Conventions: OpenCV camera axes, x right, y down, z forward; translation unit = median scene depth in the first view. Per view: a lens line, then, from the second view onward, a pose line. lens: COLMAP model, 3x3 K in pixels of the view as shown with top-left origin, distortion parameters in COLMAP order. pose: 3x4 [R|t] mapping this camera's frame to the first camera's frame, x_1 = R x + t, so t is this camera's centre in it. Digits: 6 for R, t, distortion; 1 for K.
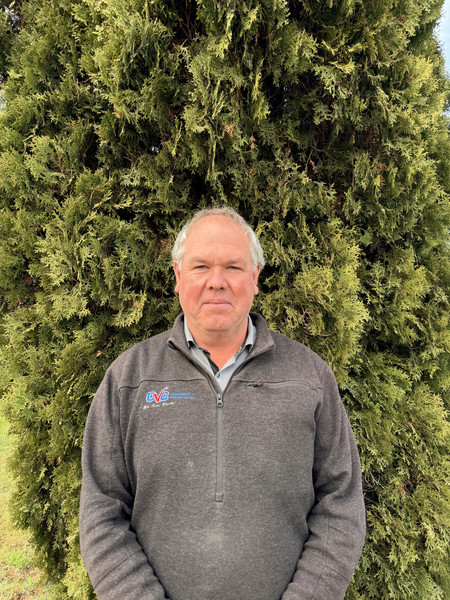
lens RADIAL K [[433.7, 0, 228.2], [0, 433.7, 301.7], [0, 0, 1]] dist [0.016746, -0.034512]
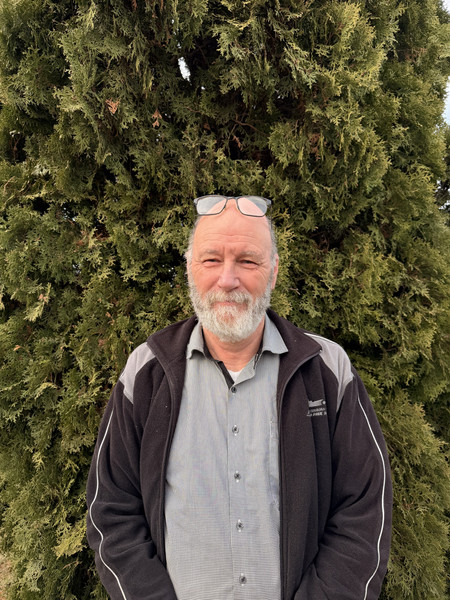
lens RADIAL K [[433.7, 0, 224.2], [0, 433.7, 303.8], [0, 0, 1]] dist [0.016746, -0.034512]
pose [[0.981665, 0.002647, -0.190596, 0.355569], [-0.000152, 0.999914, 0.013105, 0.006883], [0.190614, -0.012836, 0.981581, 0.121459]]
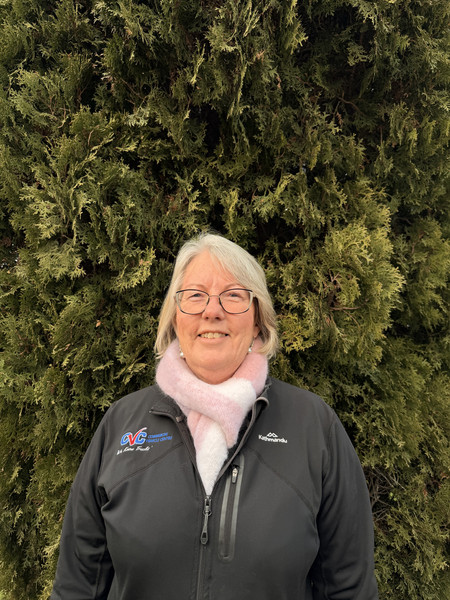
lens RADIAL K [[433.7, 0, 221.7], [0, 433.7, 304.8], [0, 0, 1]] dist [0.016746, -0.034512]
pose [[0.997582, 0.015774, 0.067687, -0.107678], [-0.012991, 0.999060, -0.041363, 0.116135], [-0.068276, 0.040383, 0.996849, 0.144462]]
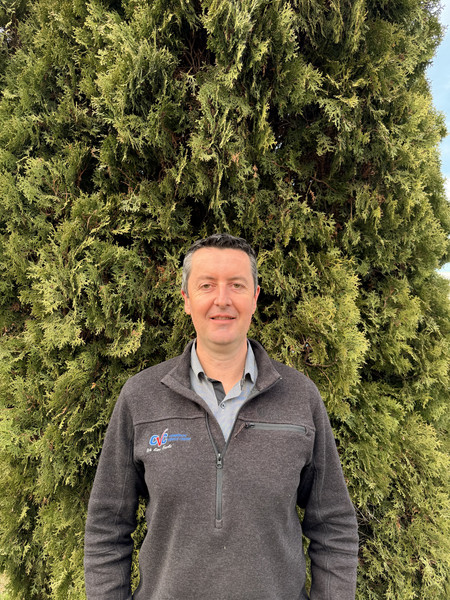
lens RADIAL K [[433.7, 0, 225.2], [0, 433.7, 302.2], [0, 0, 1]] dist [0.016746, -0.034512]
pose [[0.998225, 0.012378, 0.058252, -0.064338], [-0.009564, 0.998785, -0.048336, -0.018300], [-0.058780, 0.047693, 0.997131, 0.026919]]
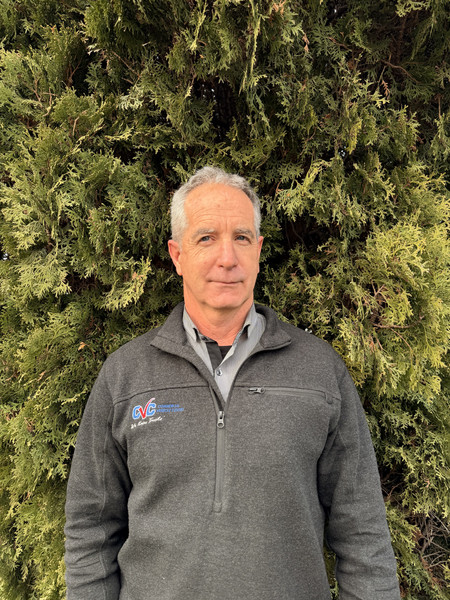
lens RADIAL K [[433.7, 0, 219.8], [0, 433.7, 303.8], [0, 0, 1]] dist [0.016746, -0.034512]
pose [[0.999350, 0.010334, -0.034549, -0.051218], [-0.010892, 0.999813, -0.015993, 0.057130], [0.034377, 0.016359, 0.999275, 0.299932]]
